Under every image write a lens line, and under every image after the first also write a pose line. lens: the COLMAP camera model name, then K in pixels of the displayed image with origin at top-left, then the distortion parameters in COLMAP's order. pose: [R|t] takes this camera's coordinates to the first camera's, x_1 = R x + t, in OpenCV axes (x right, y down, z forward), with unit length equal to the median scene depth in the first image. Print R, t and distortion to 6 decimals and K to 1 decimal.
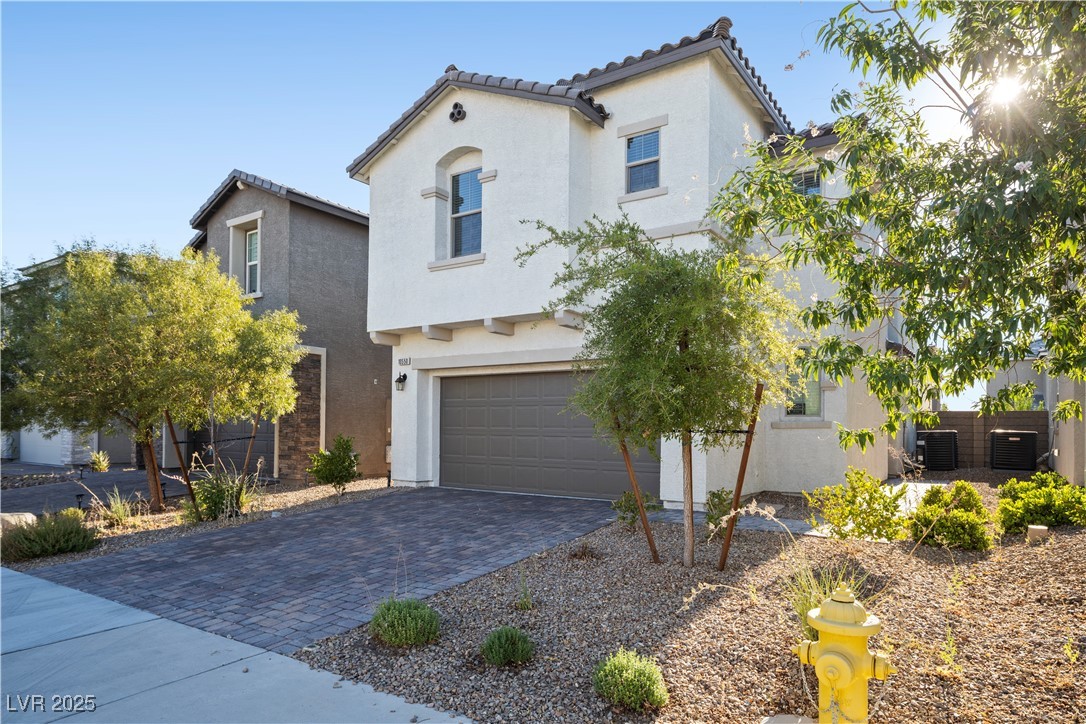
lens RADIAL K [[662.5, 0, 543.5], [0, 662.5, 413.1], [0, 0, 1]] dist [0.002108, 0.001558]
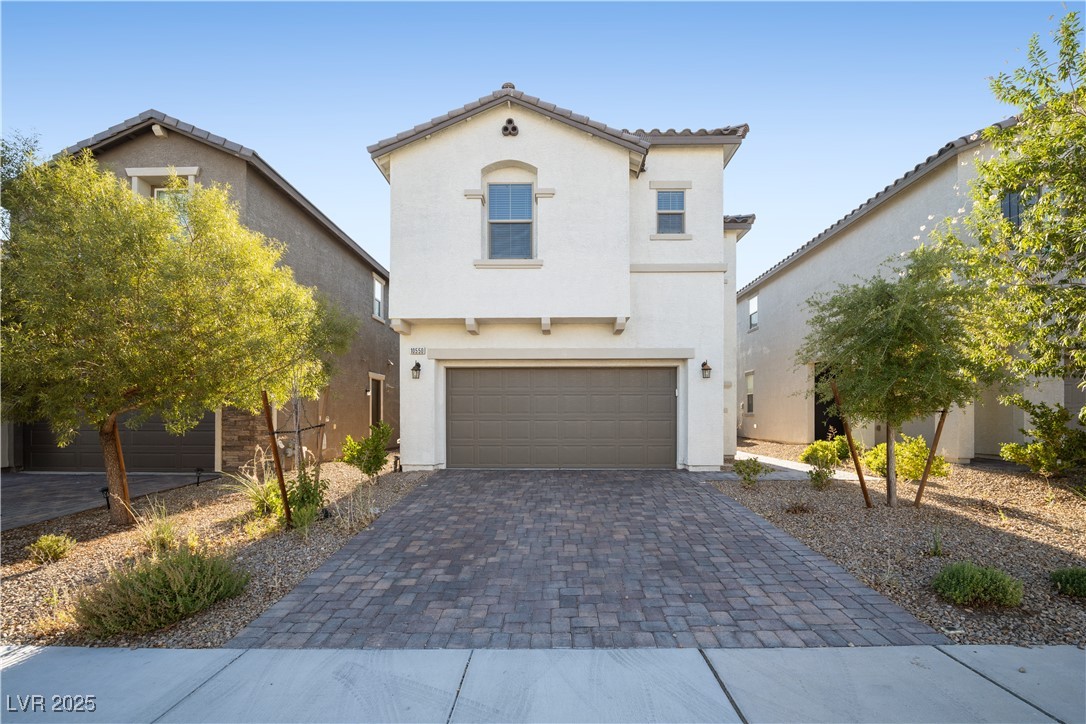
lens RADIAL K [[464.9, 0, 545.0], [0, 464.9, 414.1], [0, 0, 1]] dist [-0.012622, 0.000230]
pose [[0.833175, -0.005256, 0.552985, -0.509264], [-0.004466, 0.999858, 0.016232, 0.009999], [-0.552991, -0.015994, 0.833033, 0.318498]]
